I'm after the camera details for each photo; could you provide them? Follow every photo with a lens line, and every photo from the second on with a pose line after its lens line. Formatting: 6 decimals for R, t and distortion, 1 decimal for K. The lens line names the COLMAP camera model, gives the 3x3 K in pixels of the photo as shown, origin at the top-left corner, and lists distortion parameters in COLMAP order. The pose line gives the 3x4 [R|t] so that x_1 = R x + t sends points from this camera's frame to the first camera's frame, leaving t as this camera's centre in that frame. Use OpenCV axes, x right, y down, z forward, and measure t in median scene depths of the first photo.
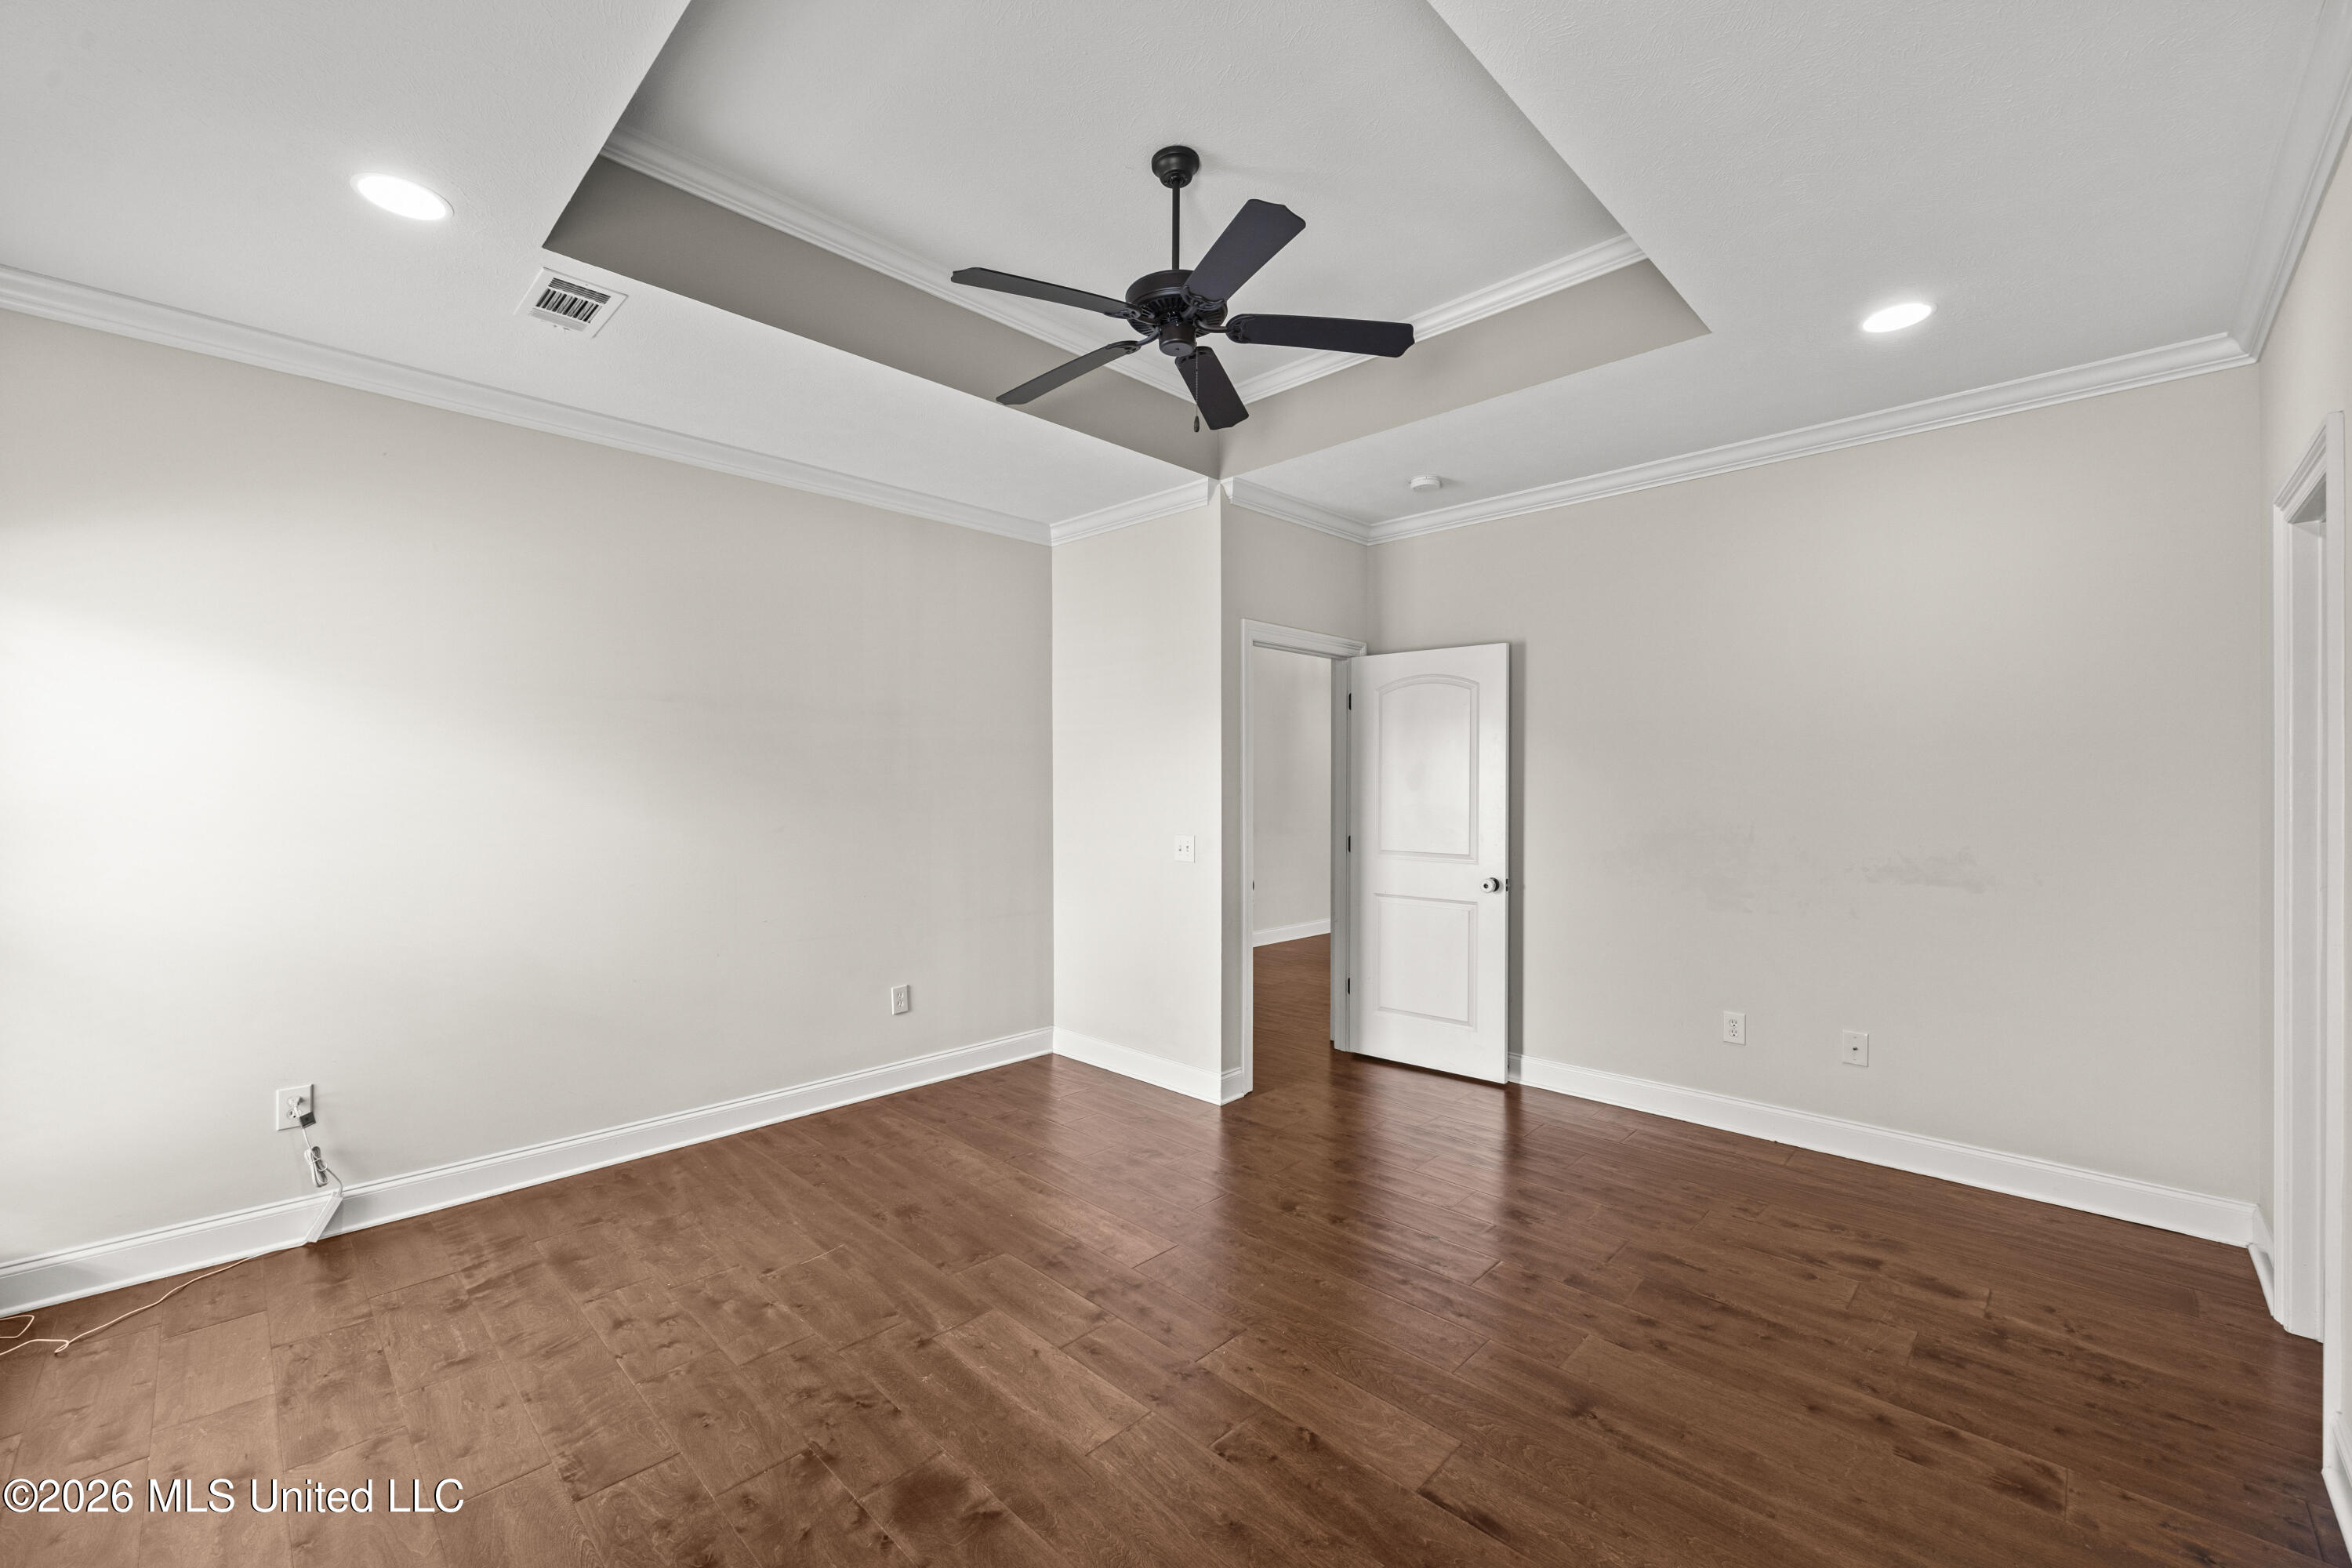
lens RADIAL K [[955.5, 0, 1175.0], [0, 955.5, 780.2], [0, 0, 1]] dist [0.018129, 0.000093]
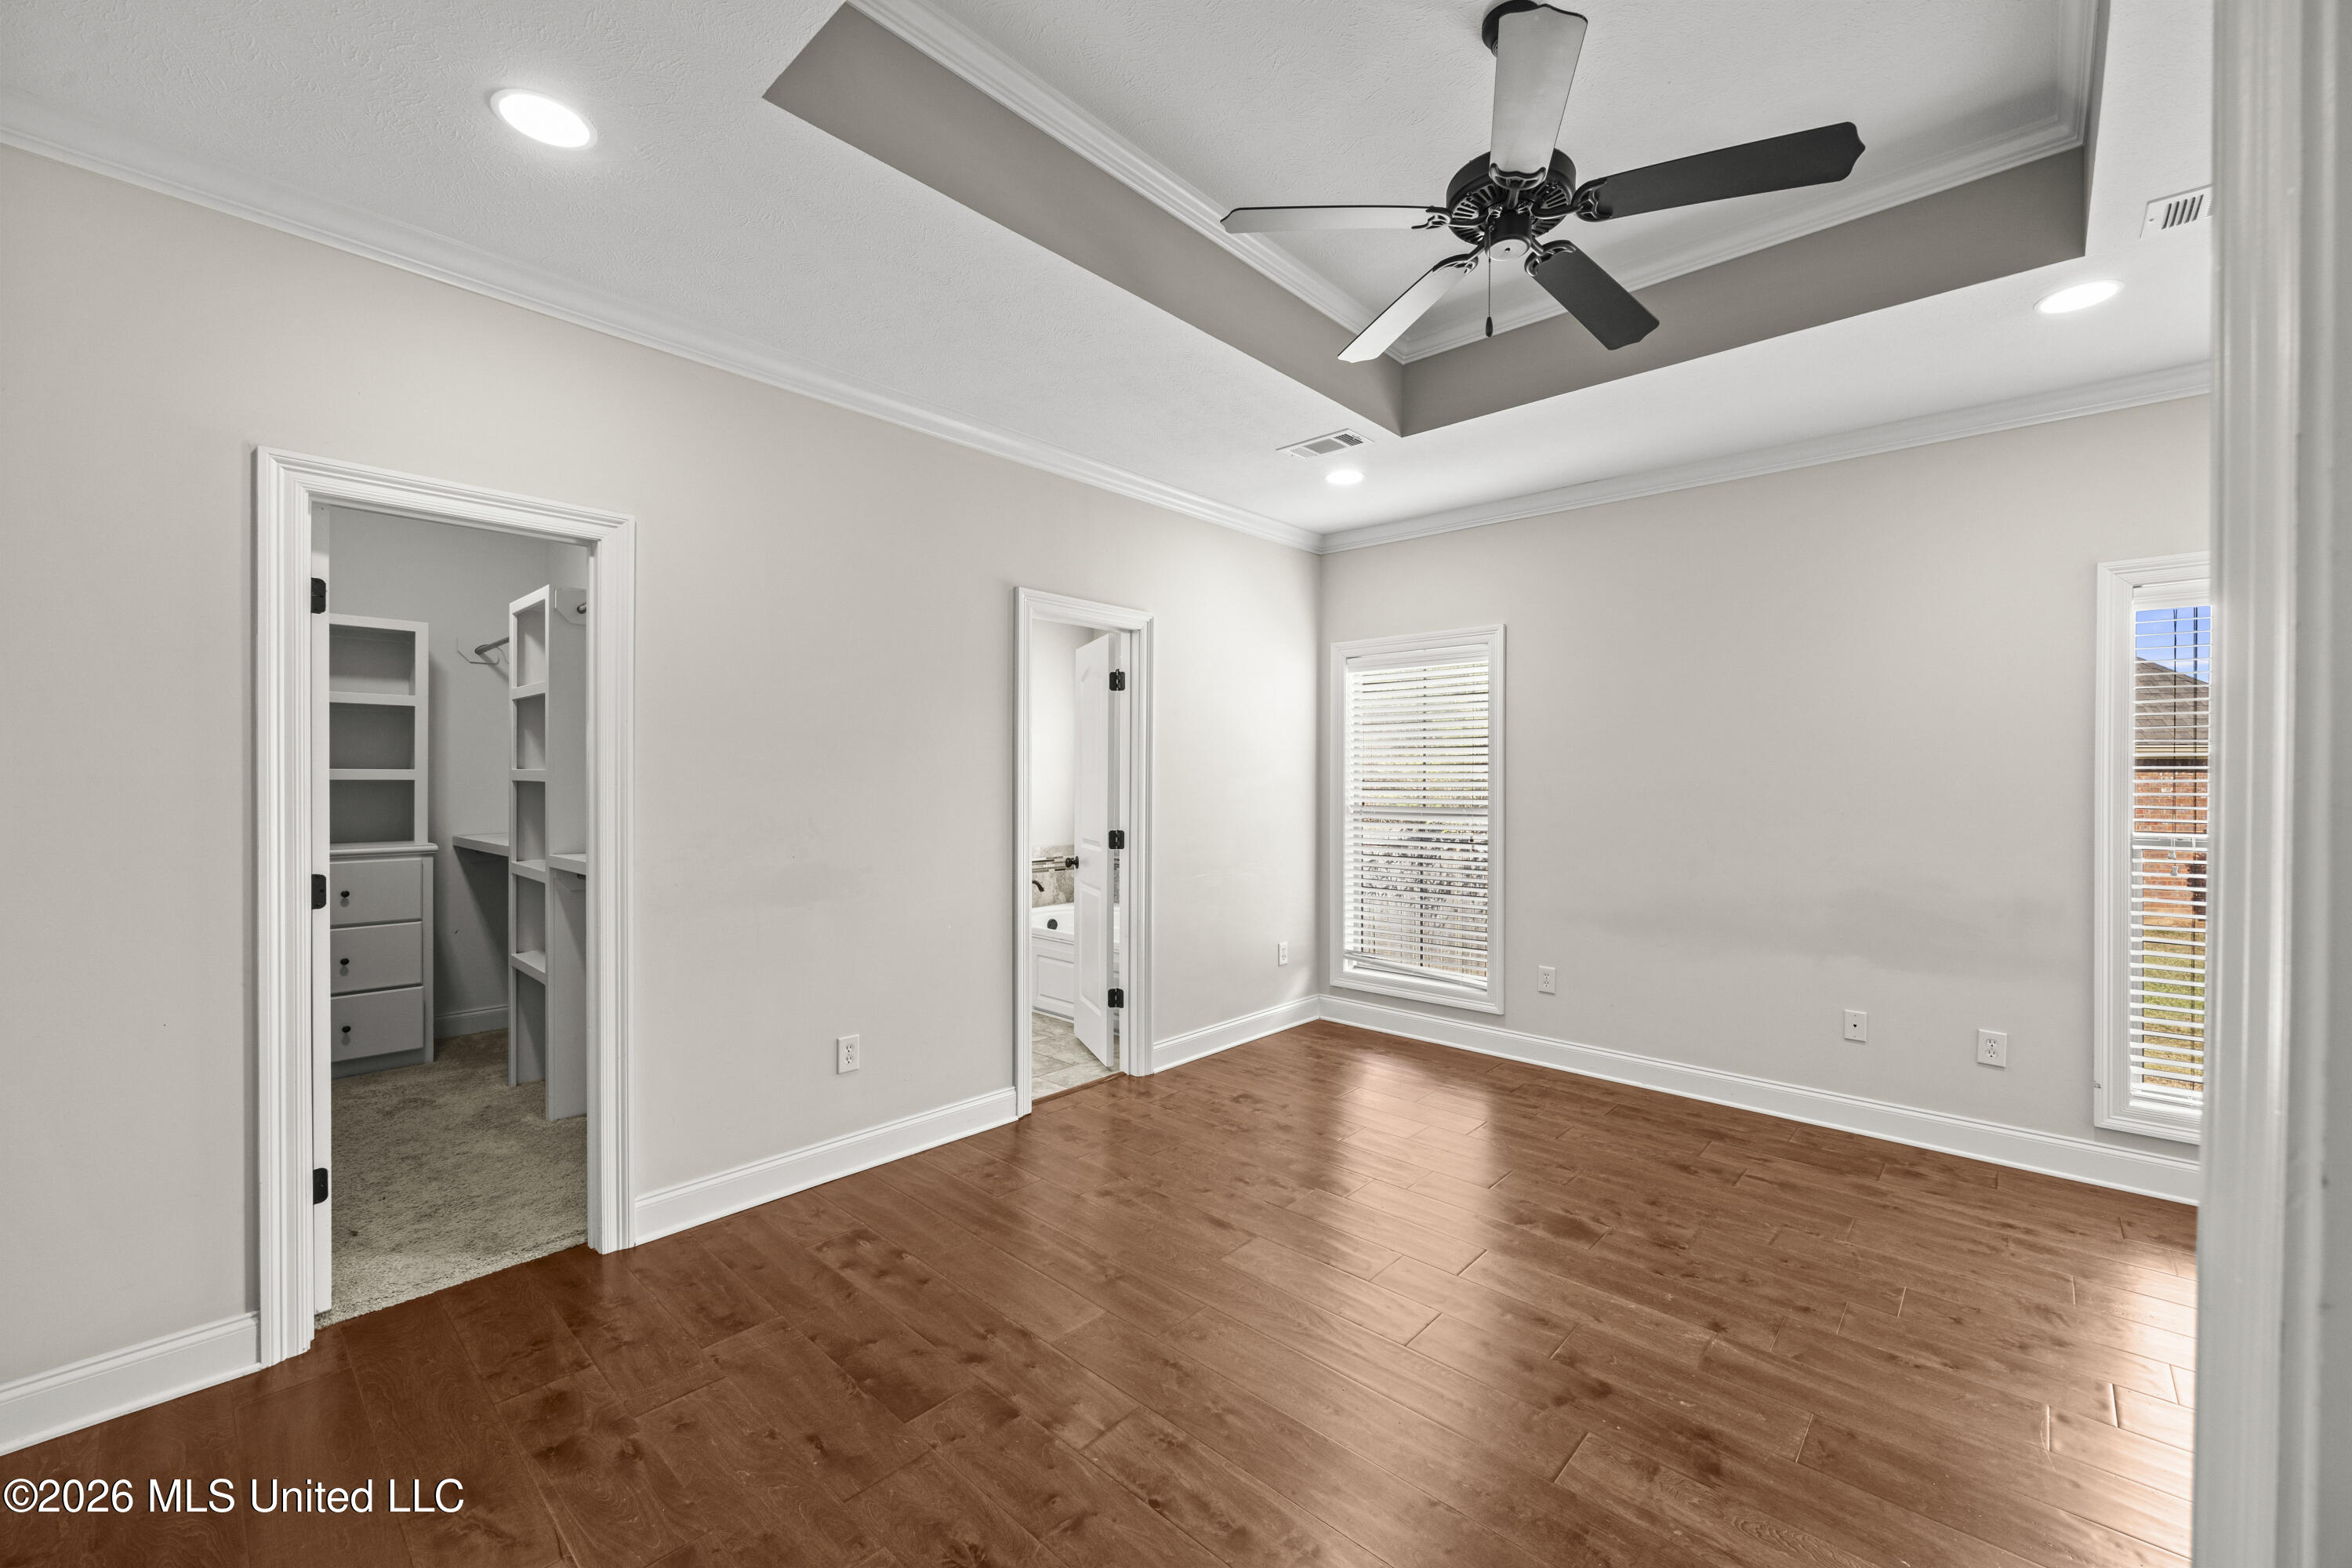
lens RADIAL K [[955.5, 0, 1175.9], [0, 955.5, 783.0], [0, 0, 1]] dist [0.018129, 0.000093]
pose [[-0.999421, -0.005301, -0.033600, 0.379187], [-0.005490, 0.999970, 0.005517, 0.010735], [0.033570, 0.005699, -0.999420, 2.191745]]
